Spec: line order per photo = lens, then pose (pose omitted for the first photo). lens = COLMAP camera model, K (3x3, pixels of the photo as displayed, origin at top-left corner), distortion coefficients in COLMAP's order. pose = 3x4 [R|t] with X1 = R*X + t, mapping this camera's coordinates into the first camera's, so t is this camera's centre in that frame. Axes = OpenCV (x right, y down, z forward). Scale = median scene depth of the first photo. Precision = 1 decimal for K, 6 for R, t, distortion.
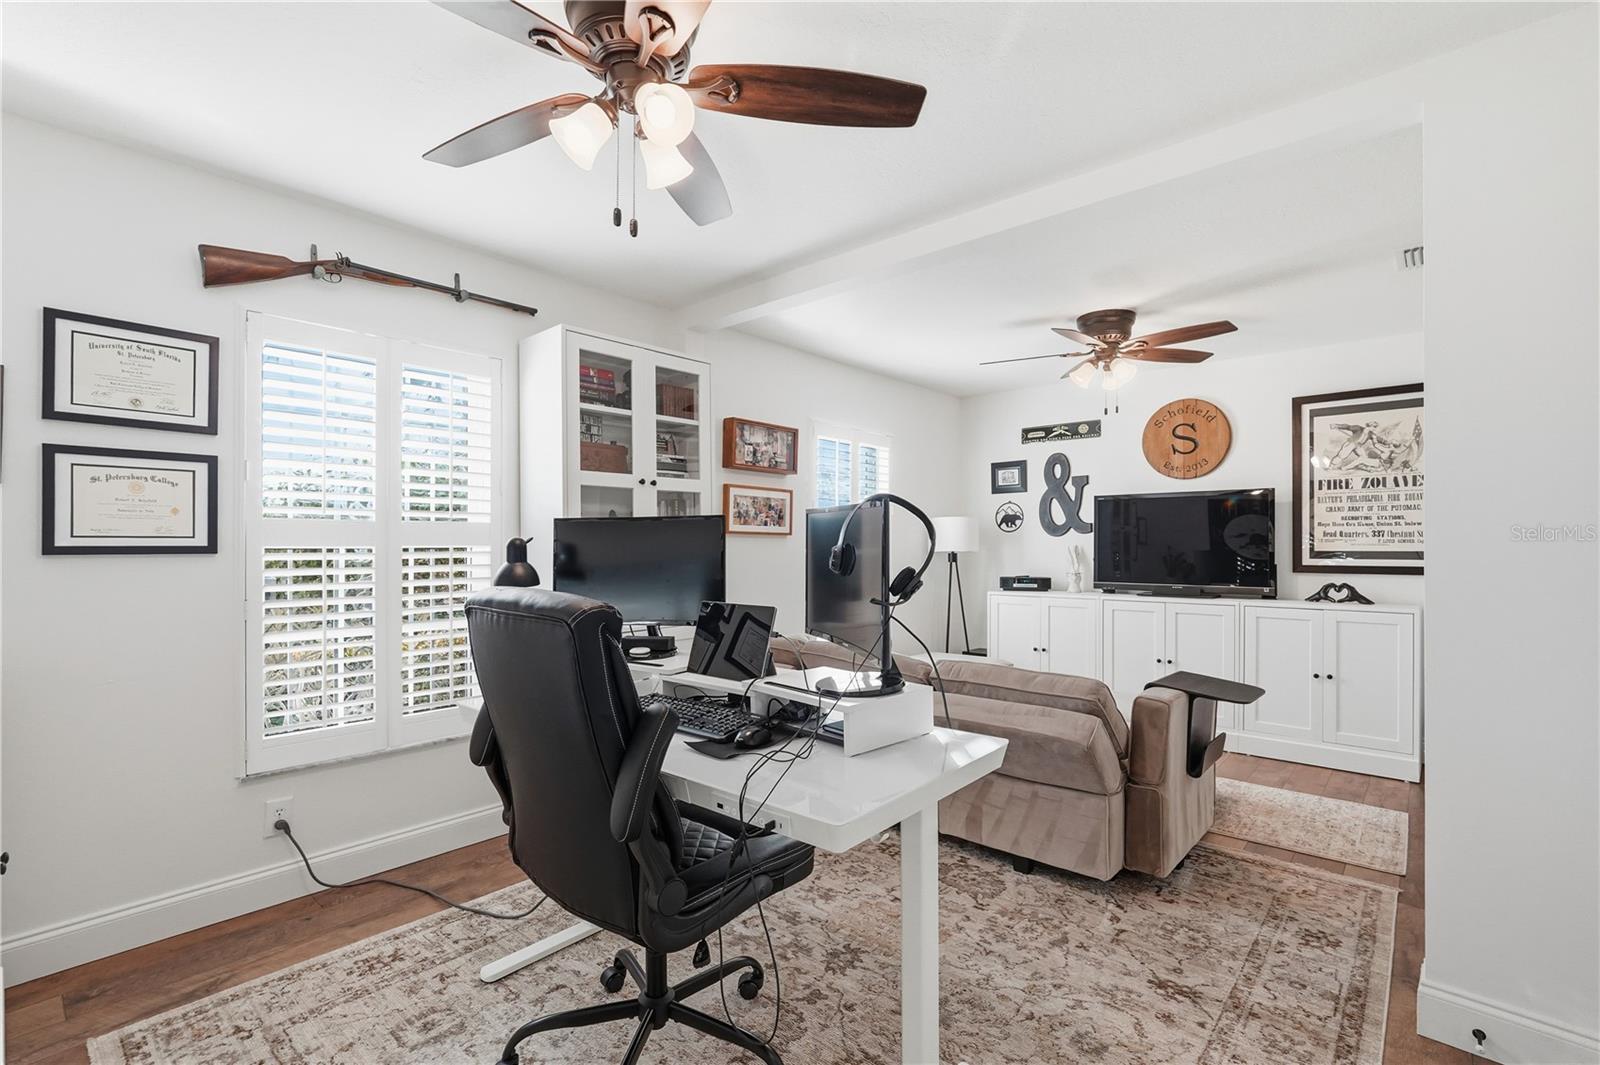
lens RADIAL K [[696.7, 0, 791.9], [0, 696.7, 543.1], [0, 0, 1]] dist [0.000269, 0.000575]
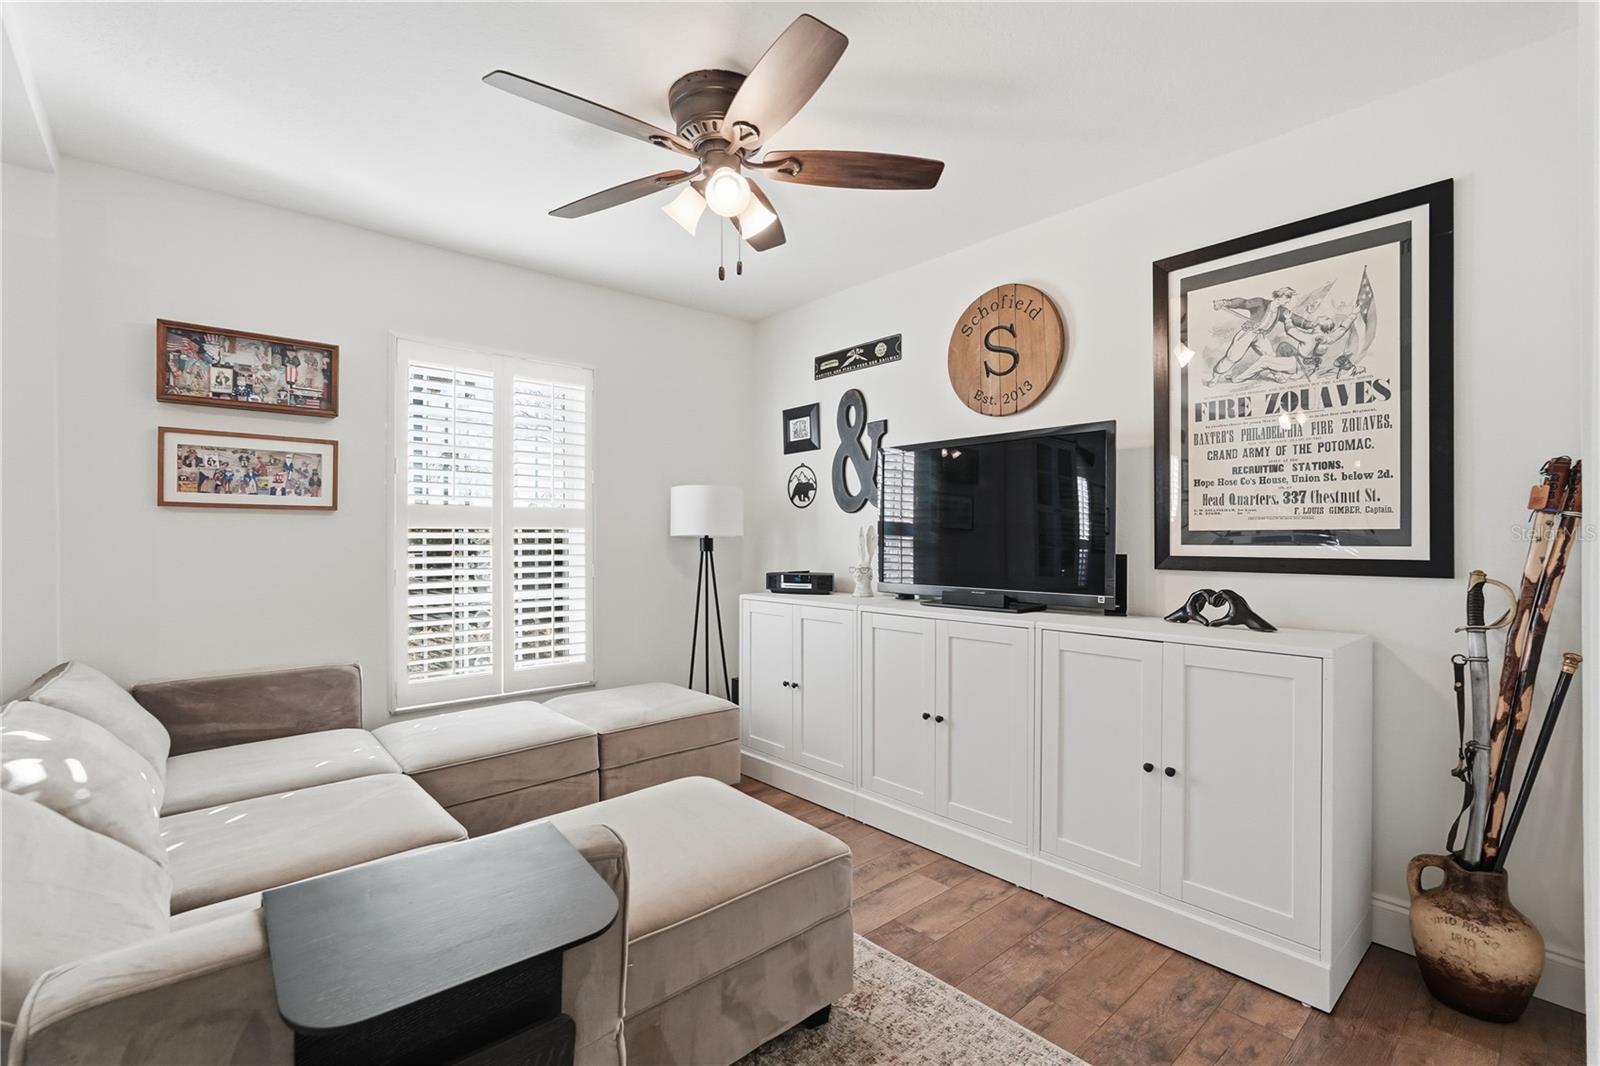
lens RADIAL K [[706.8, 0, 759.9], [0, 706.8, 533.6], [0, 0, 1]] dist [-0.000981, -0.000109]
pose [[0.992497, -0.003654, -0.122211, 0.476299], [0.003855, 0.999992, 0.001414, 0.011338], [0.122205, -0.001875, 0.992503, 0.394039]]
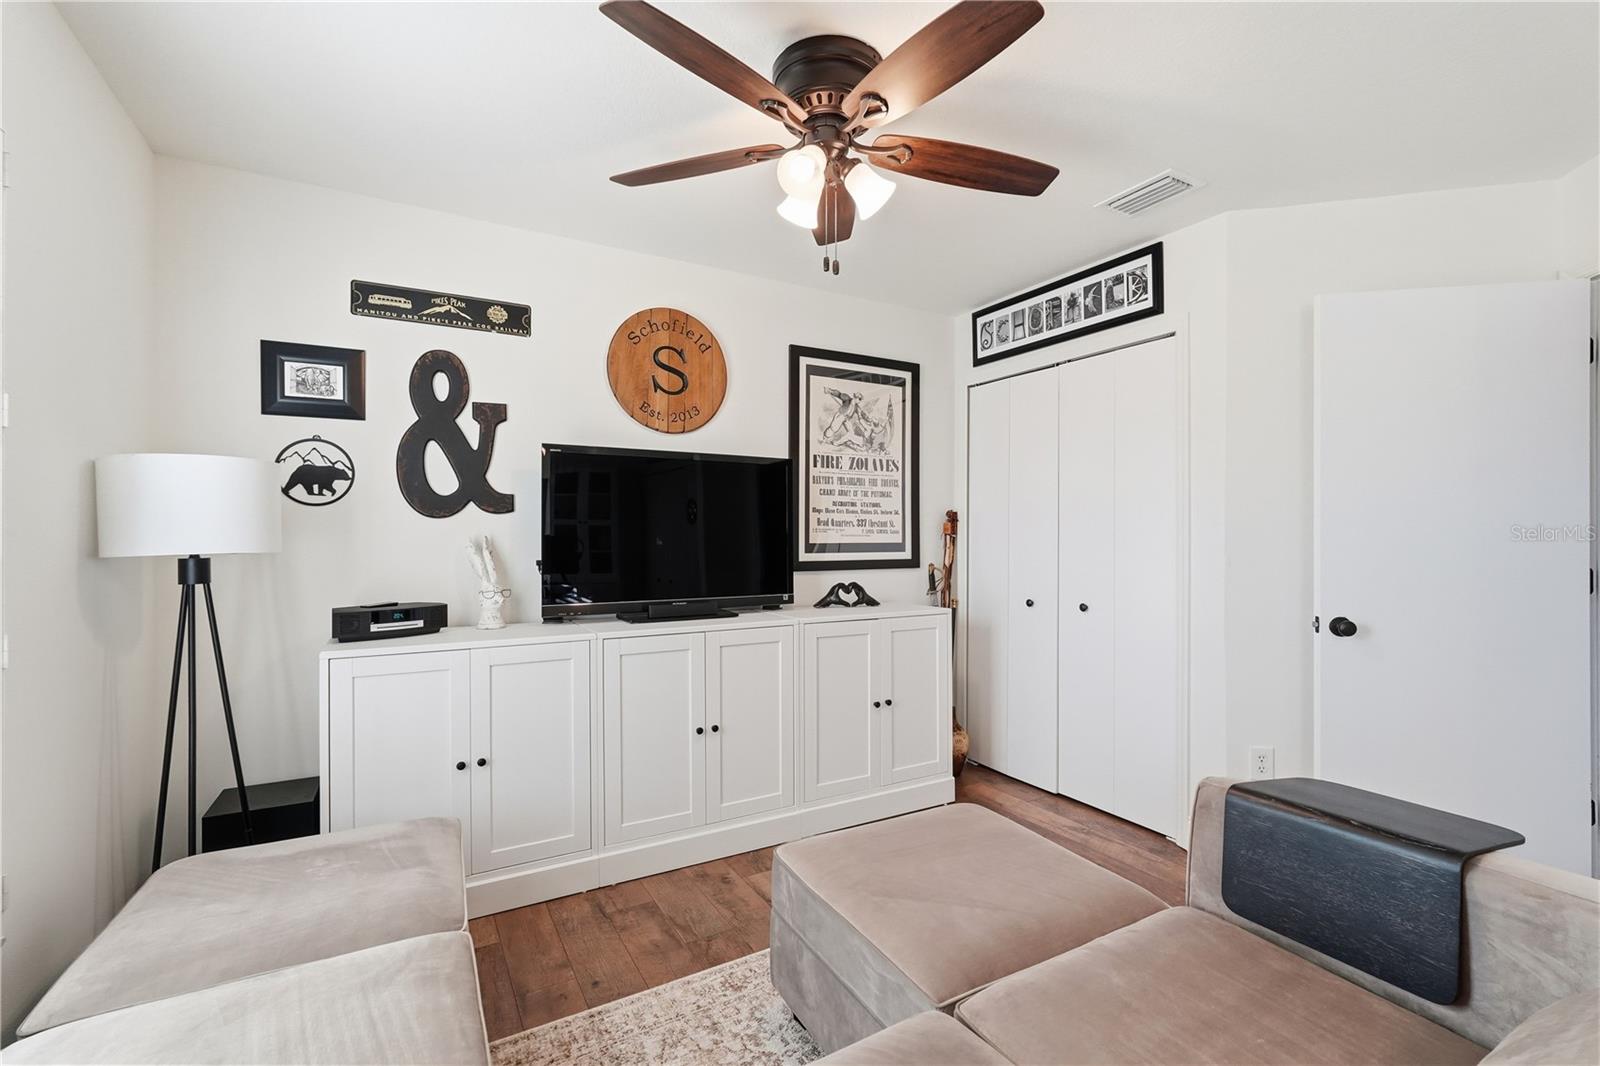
lens RADIAL K [[712.2, 0, 794.9], [0, 712.2, 537.3], [0, 0, 1]] dist [-0.020955, 0.008815]
pose [[0.305105, -0.006682, 0.952295, -0.029295], [-0.007158, 0.999931, 0.009310, -0.003092], [-0.952292, -0.009658, 0.305036, 0.766547]]
